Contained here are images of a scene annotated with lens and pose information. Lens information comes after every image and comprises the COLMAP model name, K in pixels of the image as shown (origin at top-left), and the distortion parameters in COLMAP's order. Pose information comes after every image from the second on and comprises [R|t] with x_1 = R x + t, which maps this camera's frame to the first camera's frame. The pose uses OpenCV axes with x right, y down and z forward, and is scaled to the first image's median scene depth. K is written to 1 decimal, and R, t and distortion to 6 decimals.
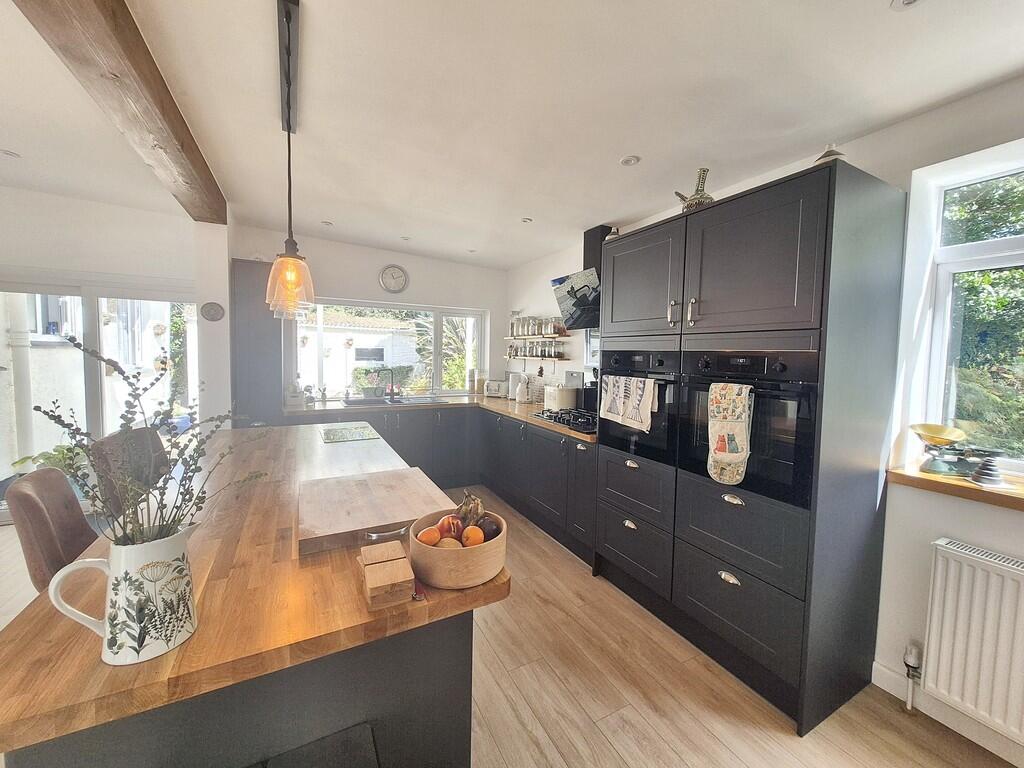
lens RADIAL K [[400.9, 0, 510.8], [0, 400.9, 373.9], [0, 0, 1]] dist [0.005981, -0.001883]
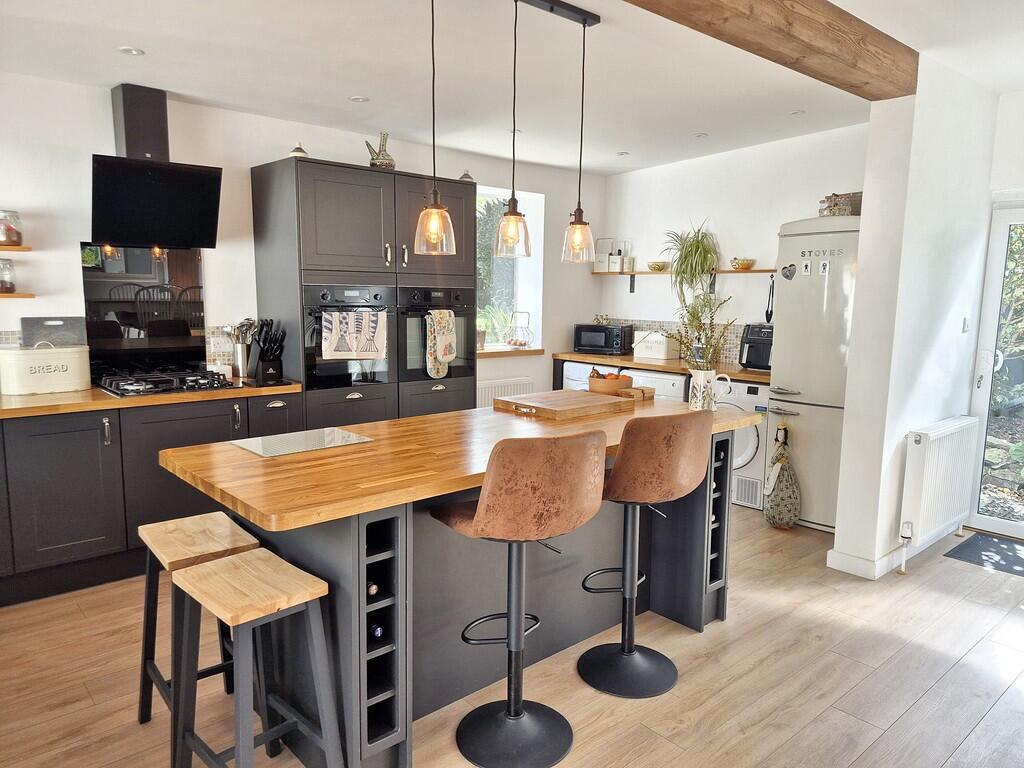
lens RADIAL K [[709.3, 0, 516.9], [0, 709.3, 387.4], [0, 0, 1]] dist [0.054576, -0.041554]
pose [[-0.240653, -0.158495, 0.957583, -1.663882], [0.029126, 0.984954, 0.170345, -0.105989], [-0.970174, 0.068885, -0.232416, 1.084490]]
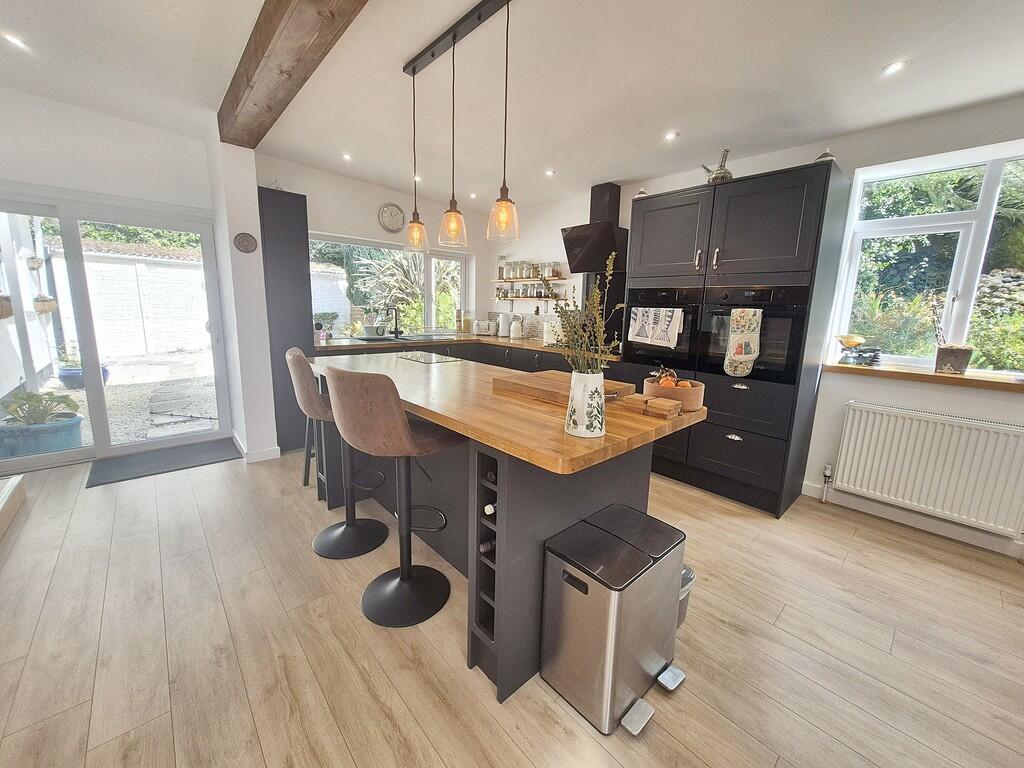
lens RADIAL K [[400.9, 0, 513.3], [0, 400.9, 373.0], [0, 0, 1]] dist [0.005981, -0.001883]
pose [[0.967844, -0.034153, 0.249221, -0.529520], [0.004130, 0.992764, 0.120011, 0.062390], [-0.251517, -0.115122, 0.960982, -0.188704]]
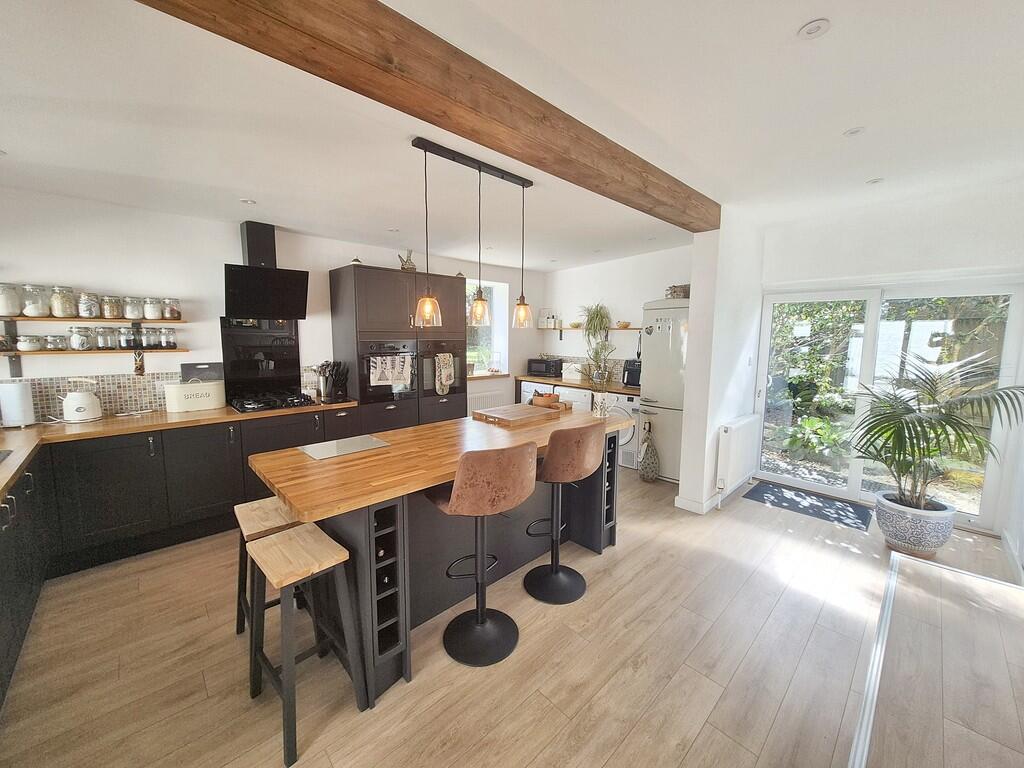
lens RADIAL K [[400.9, 0, 515.2], [0, 400.9, 377.1], [0, 0, 1]] dist [0.005981, -0.001883]
pose [[-0.276923, -0.127807, 0.952355, -1.550774], [0.034610, 0.989145, 0.142808, -0.137287], [-0.960269, 0.072508, -0.269494, 1.004773]]
